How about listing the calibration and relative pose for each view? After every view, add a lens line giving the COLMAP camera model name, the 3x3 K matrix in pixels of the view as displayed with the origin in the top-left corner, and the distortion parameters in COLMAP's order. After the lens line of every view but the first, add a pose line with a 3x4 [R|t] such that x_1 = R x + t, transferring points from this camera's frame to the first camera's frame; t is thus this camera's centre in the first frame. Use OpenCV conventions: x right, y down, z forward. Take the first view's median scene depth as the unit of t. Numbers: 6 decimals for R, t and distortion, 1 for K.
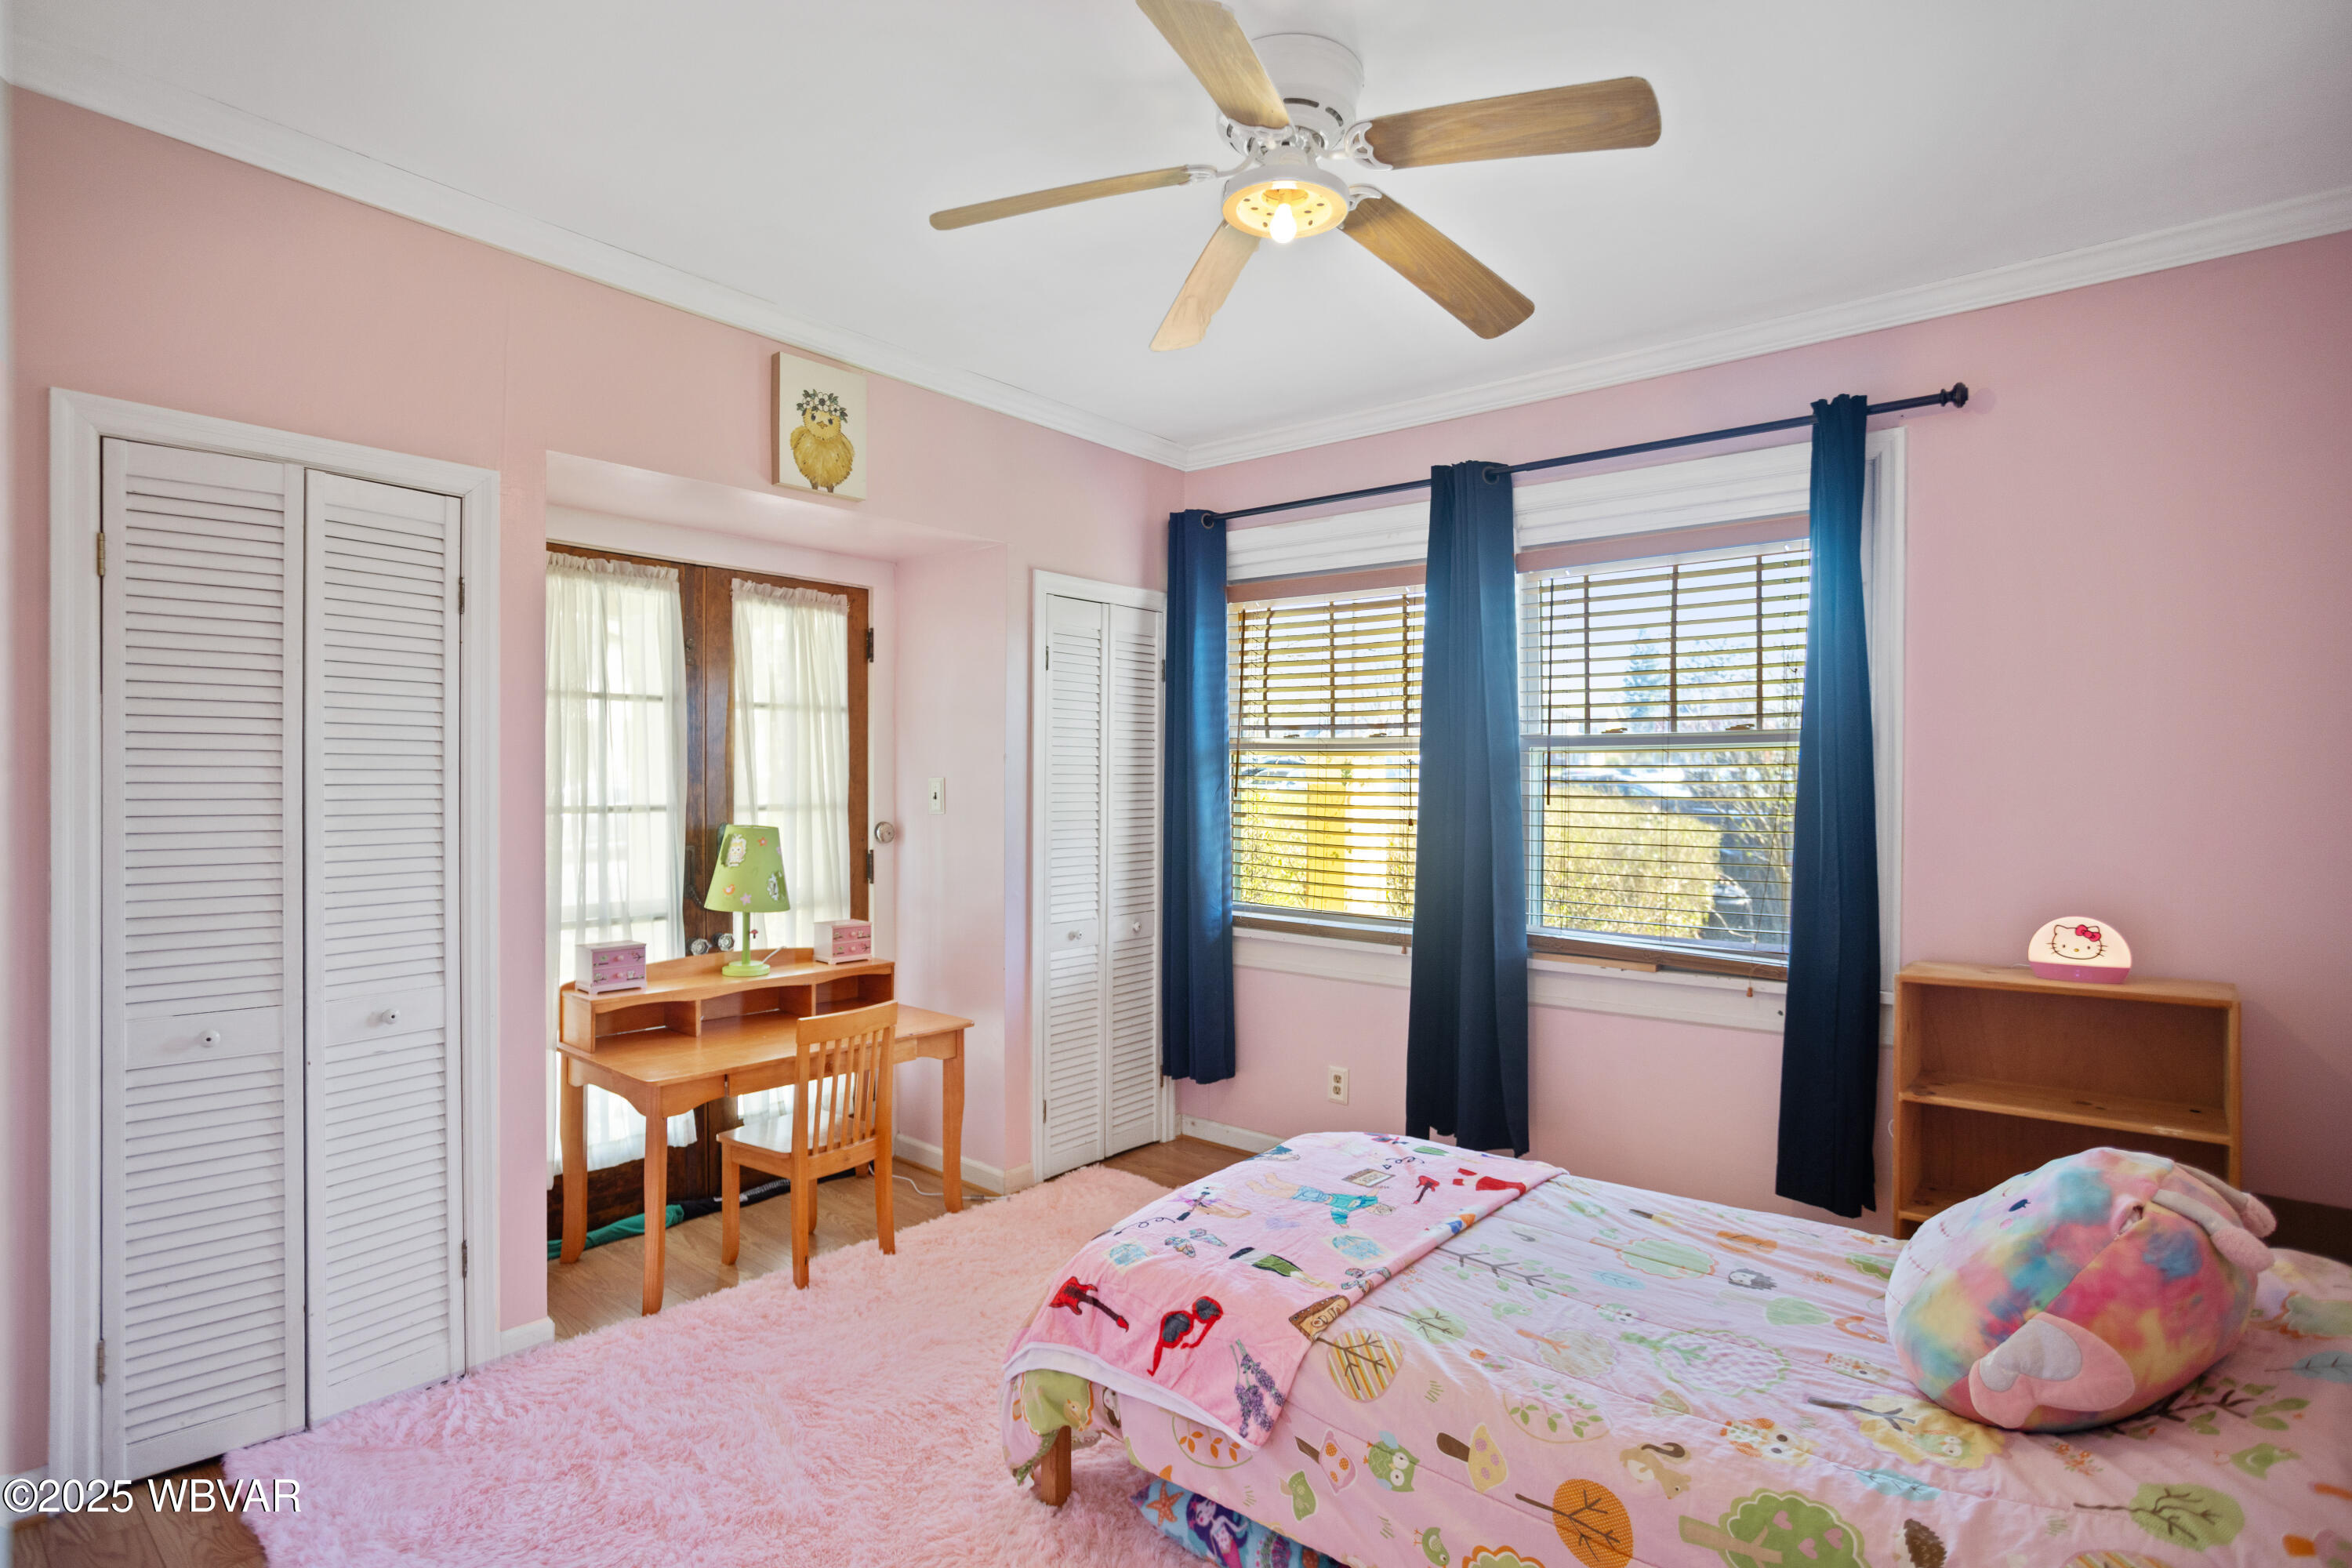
lens RADIAL K [[1240.7, 0, 1177.4], [0, 1240.7, 792.9], [0, 0, 1]] dist [-0.000445, 0.000604]
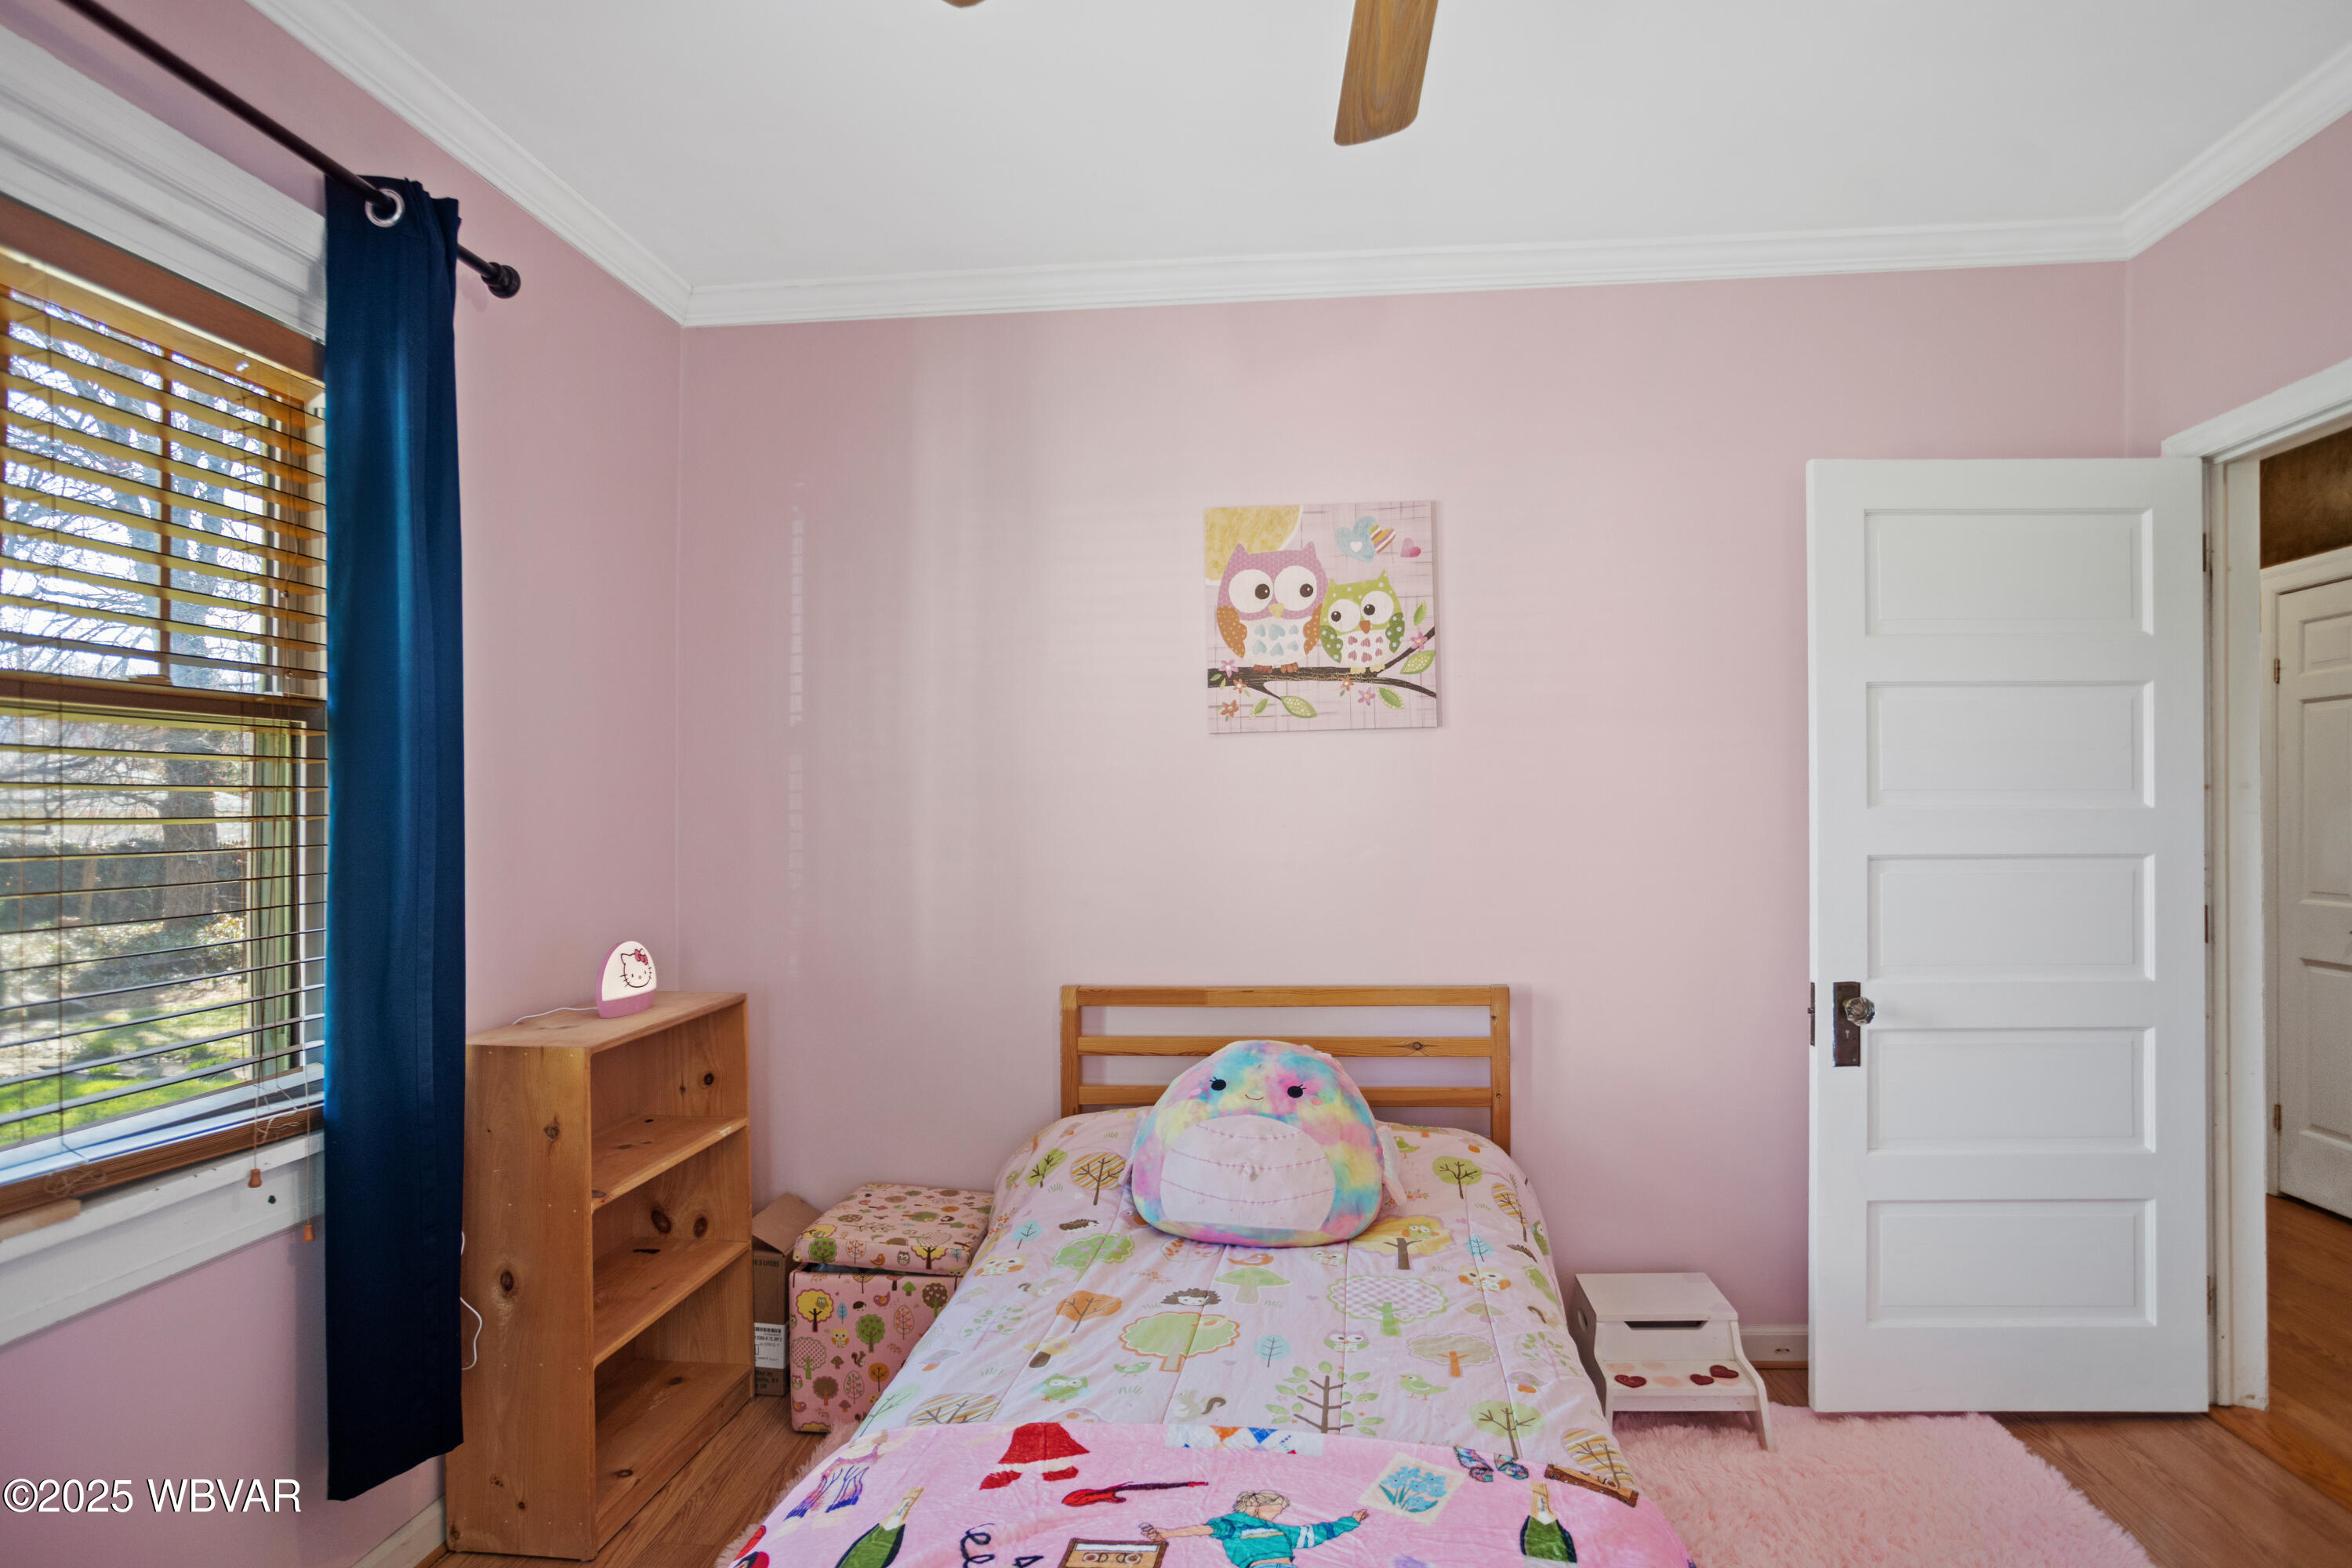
lens RADIAL K [[1240.7, 0, 1179.4], [0, 1240.7, 786.0], [0, 0, 1]] dist [-0.000445, 0.000604]
pose [[-0.565997, 0.000471, 0.824407, -0.319326], [-0.002667, 0.999994, -0.002402, -0.019414], [-0.824403, -0.003559, -0.565992, 1.371323]]
